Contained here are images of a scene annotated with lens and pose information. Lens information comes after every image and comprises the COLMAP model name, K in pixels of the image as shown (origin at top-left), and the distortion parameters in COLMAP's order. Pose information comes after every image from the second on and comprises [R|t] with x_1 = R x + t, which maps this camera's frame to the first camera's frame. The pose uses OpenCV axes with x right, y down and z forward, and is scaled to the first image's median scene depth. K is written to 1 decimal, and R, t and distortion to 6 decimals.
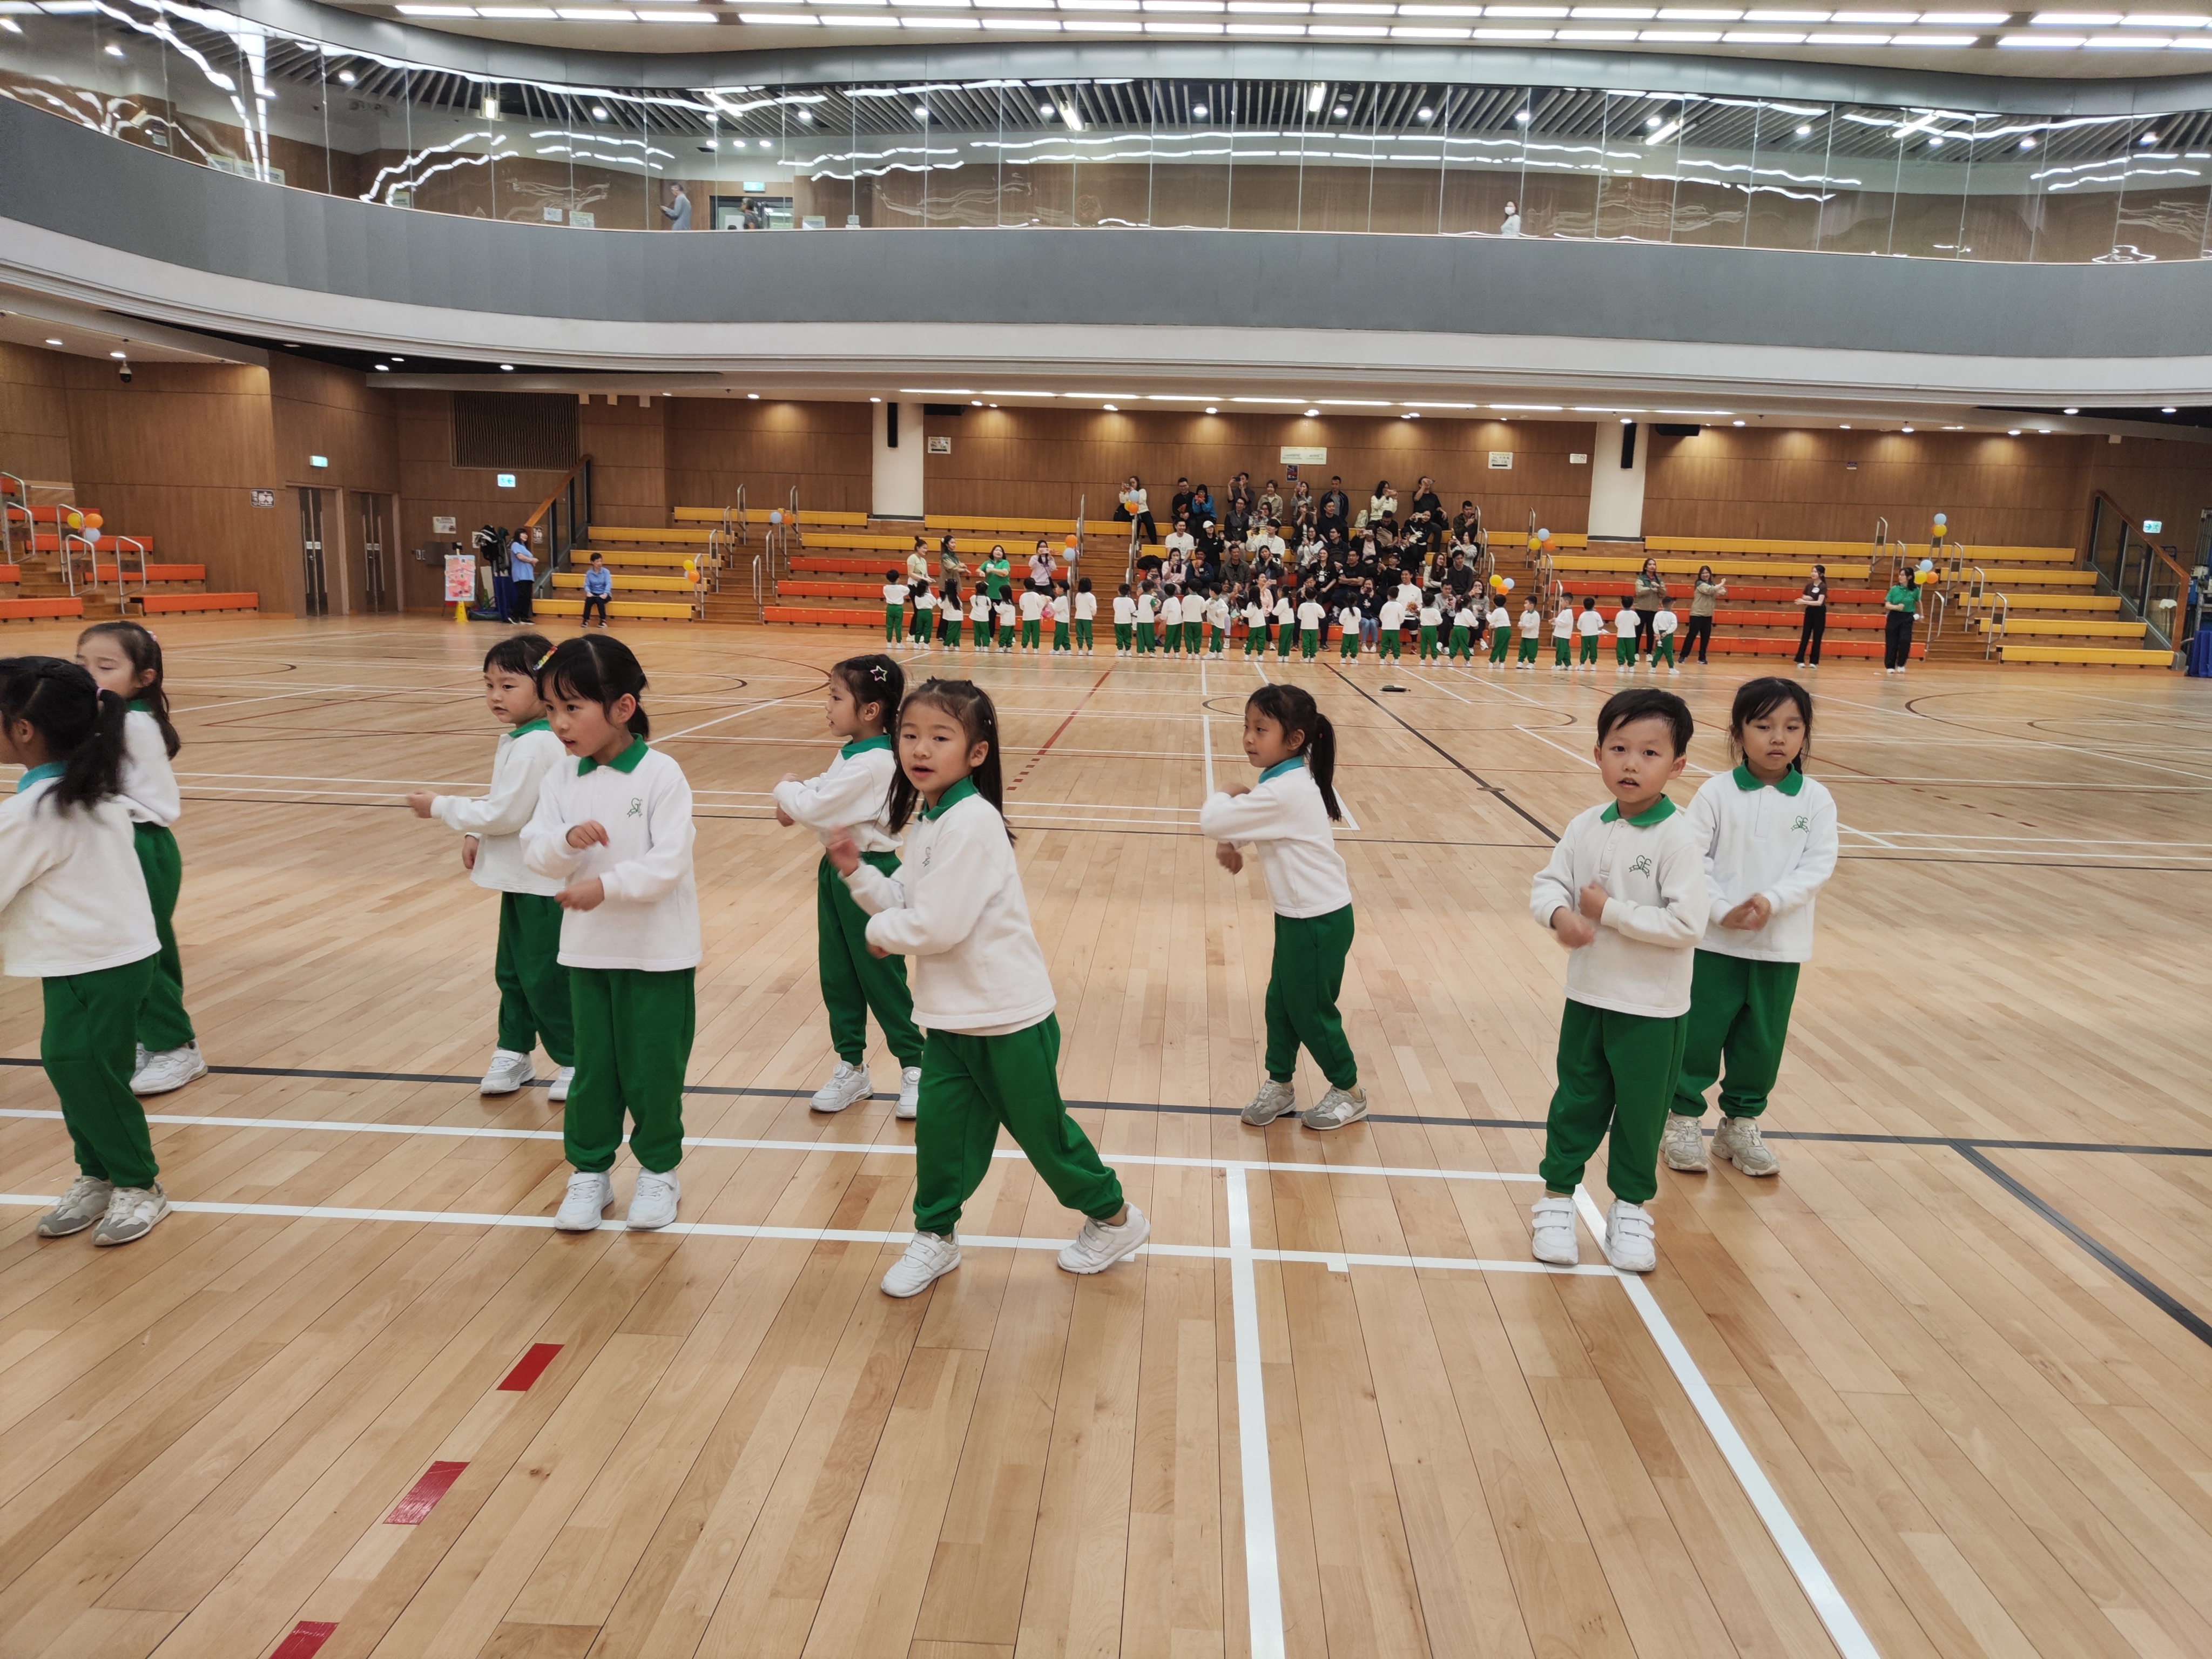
lens RADIAL K [[1537.3, 0, 1106.0], [0, 1537.3, 829.5], [0, 0, 1]] dist [-0.002685, 0.006286]
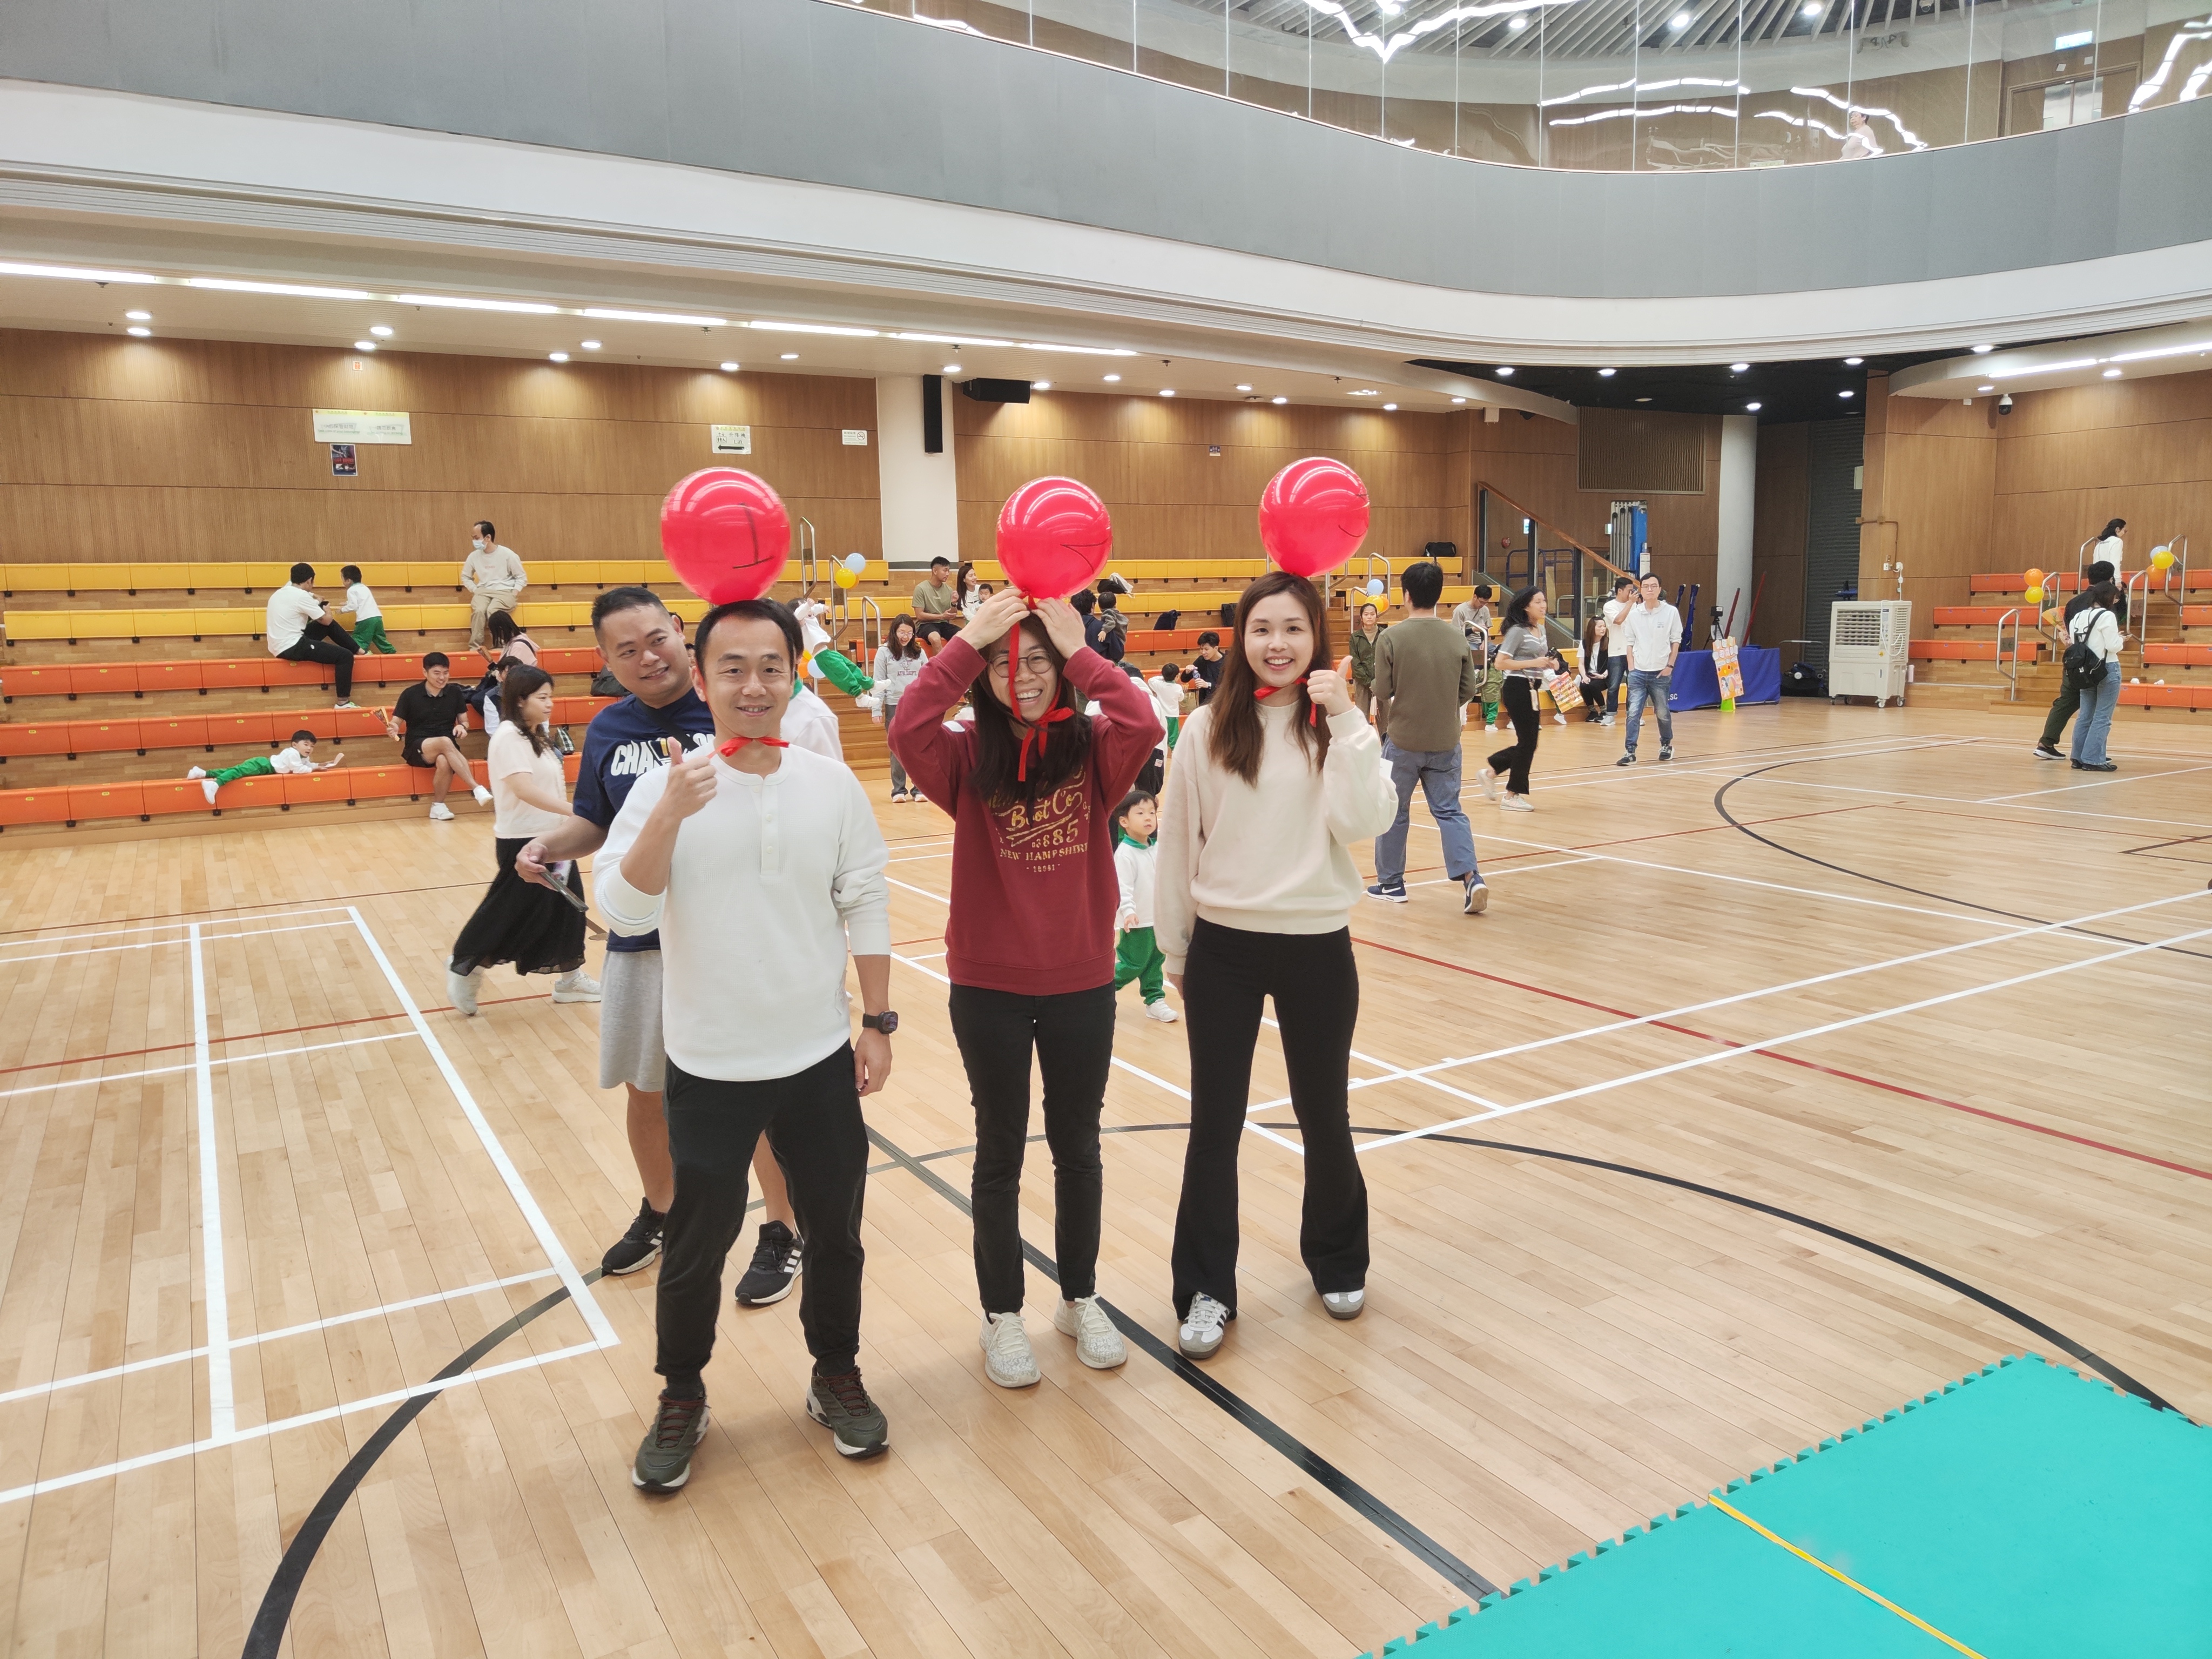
lens RADIAL K [[1566.0, 0, 1111.4], [0, 1566.0, 790.9], [0, 0, 1]] dist [-0.007061, 0.012142]
pose [[0.824904, -0.115807, 0.553283, 0.032012], [0.141403, 0.989946, -0.003616, -0.086607], [-0.547301, 0.081219, 0.832985, 0.442191]]
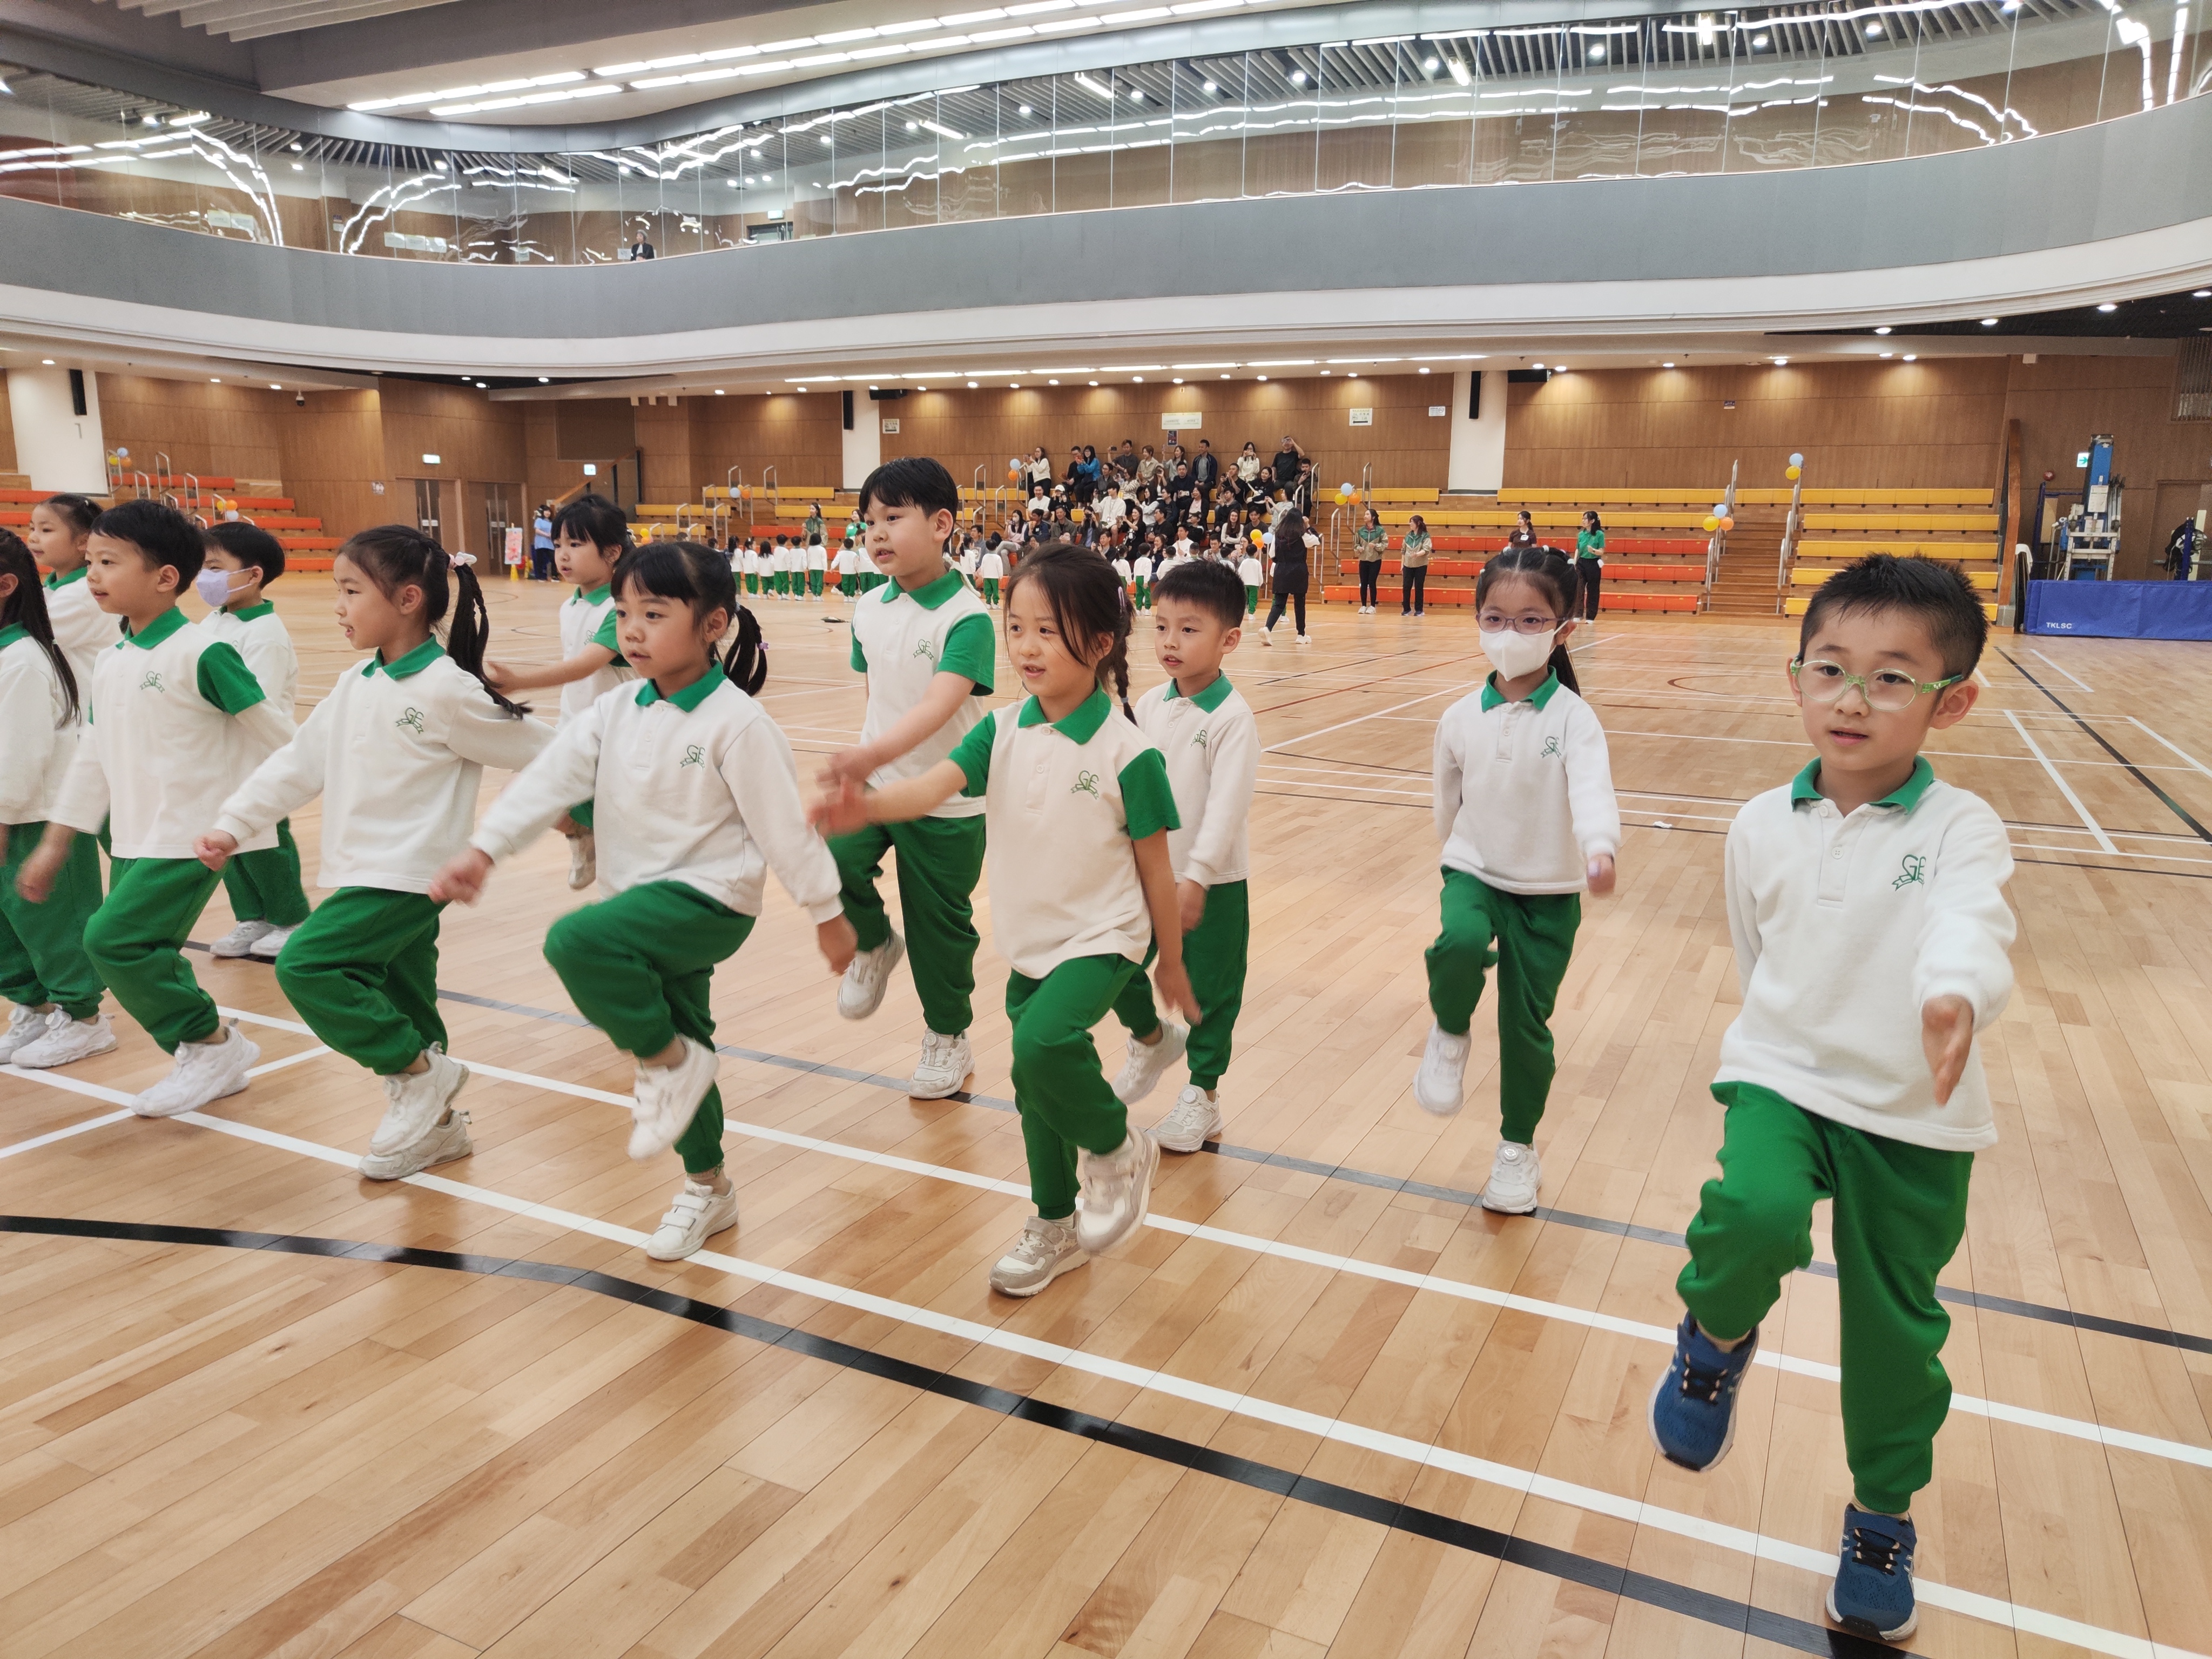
lens RADIAL K [[1597.1, 0, 1095.9], [0, 1597.1, 868.8], [0, 0, 1]] dist [0.003493, 0.001892]
pose [[0.908895, 0.069730, -0.411154, 0.553309], [-0.060563, 0.997540, 0.035298, 0.028260], [0.412604, -0.007181, 0.910882, -0.024518]]
